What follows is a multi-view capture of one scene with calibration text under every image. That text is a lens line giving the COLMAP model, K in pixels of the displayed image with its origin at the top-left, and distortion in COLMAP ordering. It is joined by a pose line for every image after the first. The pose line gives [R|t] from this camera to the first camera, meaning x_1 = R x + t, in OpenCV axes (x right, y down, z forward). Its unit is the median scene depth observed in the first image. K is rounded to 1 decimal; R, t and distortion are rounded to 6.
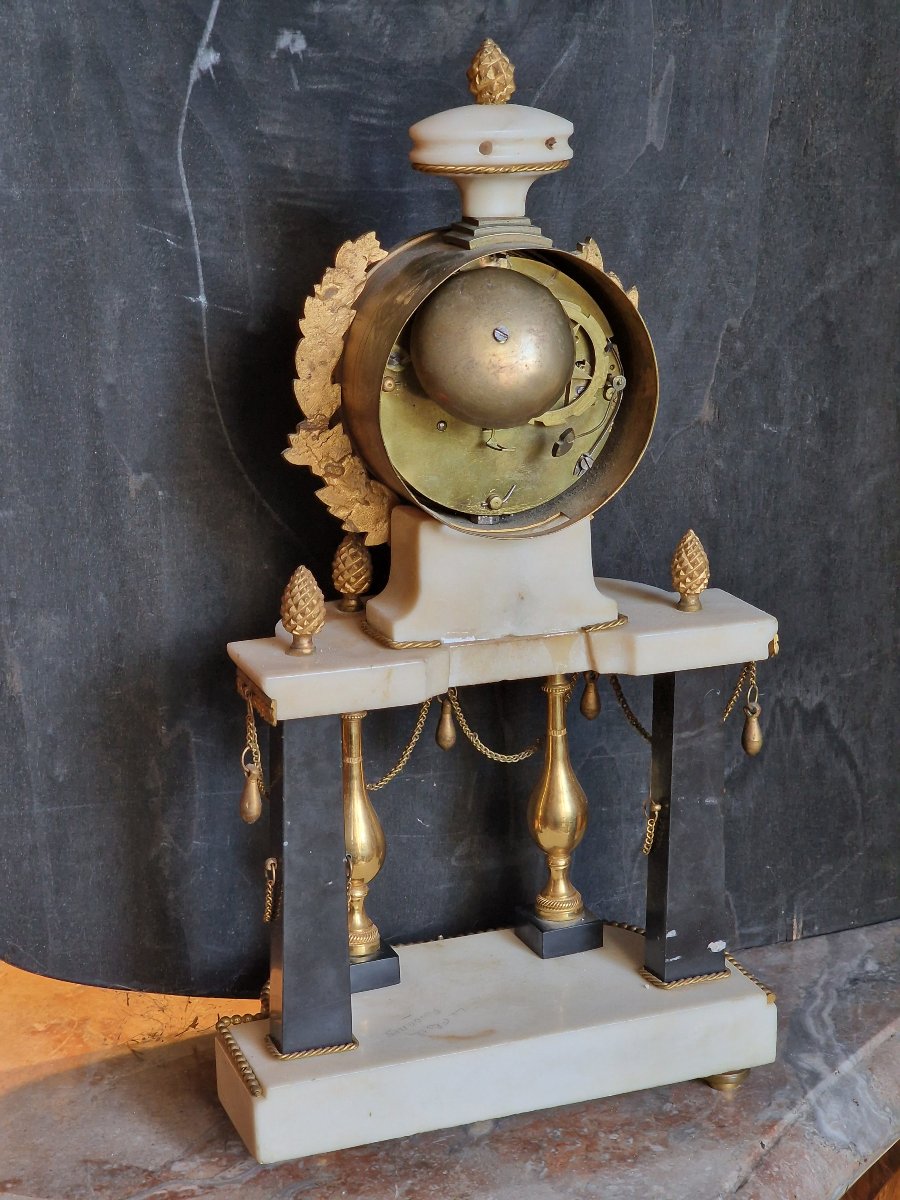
lens RADIAL K [[2338.7, 0, 452.3], [0, 2338.7, 630.3], [0, 0, 1]] dist [-0.091155, 0.000000]
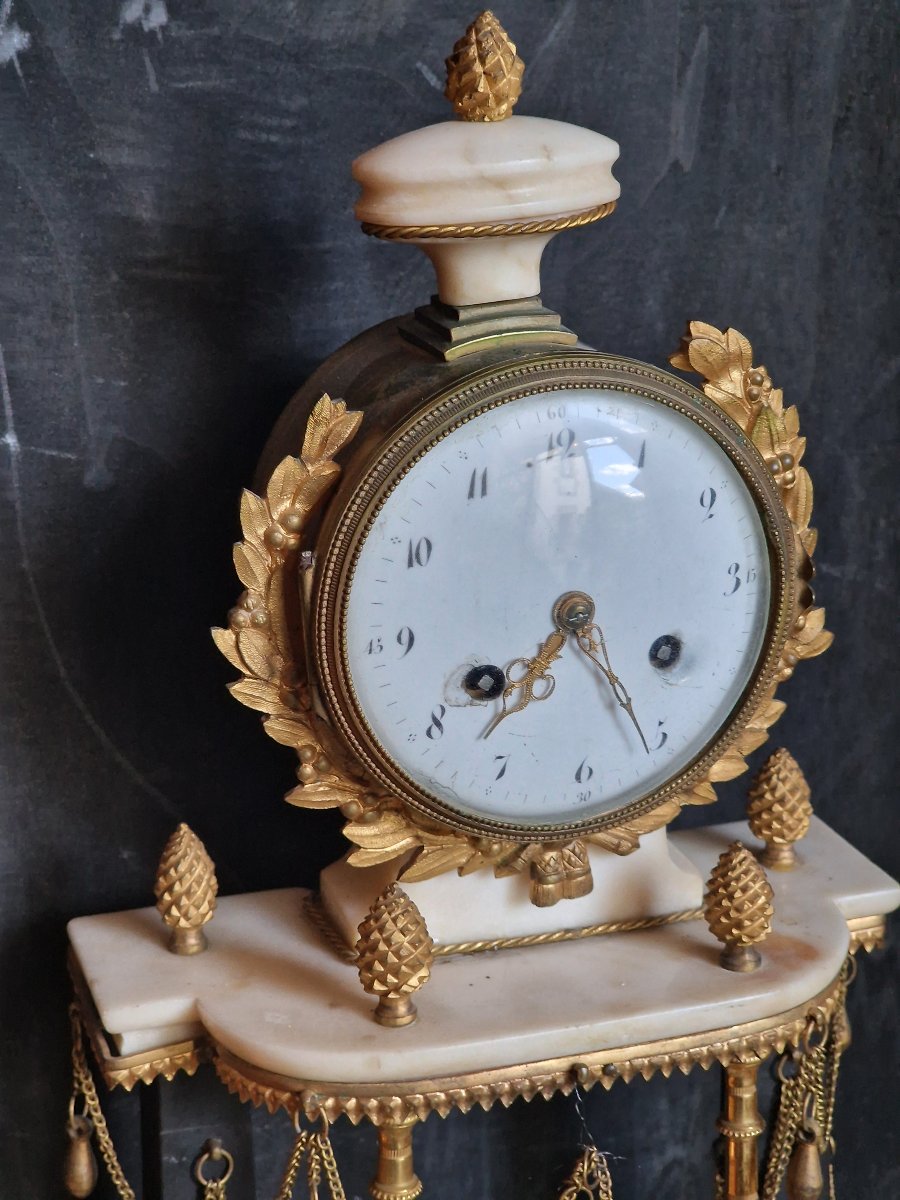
lens RADIAL K [[2338.7, 0, 439.6], [0, 2338.7, 612.1], [0, 0, 1]] dist [-0.091155, 0.000000]
pose [[0.984922, -0.048914, 0.165939, -0.092721], [0.045512, 0.998670, 0.024245, -0.099030], [-0.166904, -0.016327, 0.985838, 0.355847]]
